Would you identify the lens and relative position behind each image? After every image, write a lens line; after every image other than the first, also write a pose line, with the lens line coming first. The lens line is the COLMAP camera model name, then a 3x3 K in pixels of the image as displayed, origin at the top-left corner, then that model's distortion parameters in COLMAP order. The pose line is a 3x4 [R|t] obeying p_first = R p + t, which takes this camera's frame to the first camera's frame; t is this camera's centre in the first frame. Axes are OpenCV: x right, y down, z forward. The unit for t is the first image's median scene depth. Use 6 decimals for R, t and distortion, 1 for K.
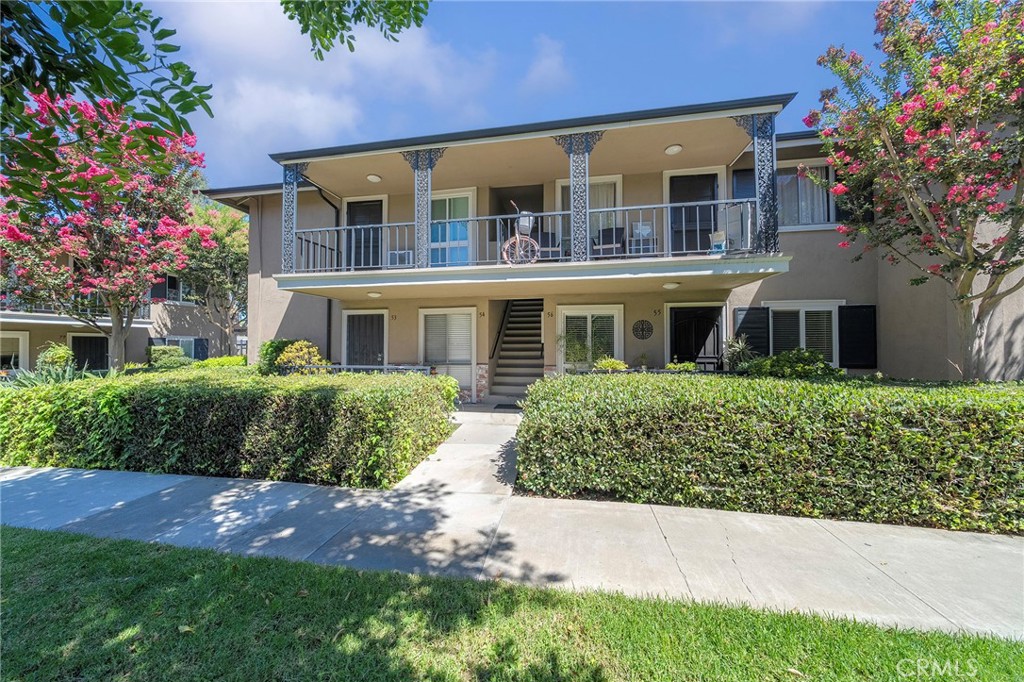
lens RADIAL K [[343.7, 0, 531.7], [0, 343.7, 344.6], [0, 0, 1]] dist [0.015819, -0.002229]
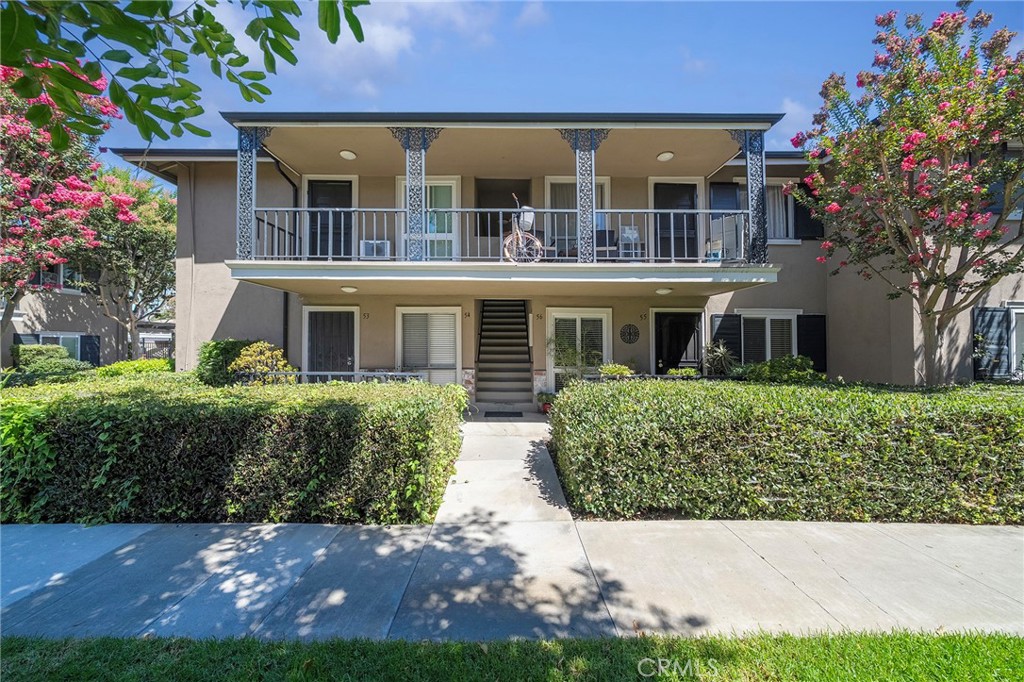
lens RADIAL K [[343.7, 0, 514.1], [0, 343.7, 345.4], [0, 0, 1]] dist [0.015819, -0.002229]
pose [[0.985814, 0.008831, 0.167610, -0.230848], [-0.009500, 0.999950, 0.003191, -0.012521], [-0.167573, -0.004738, 0.985848, 0.089219]]
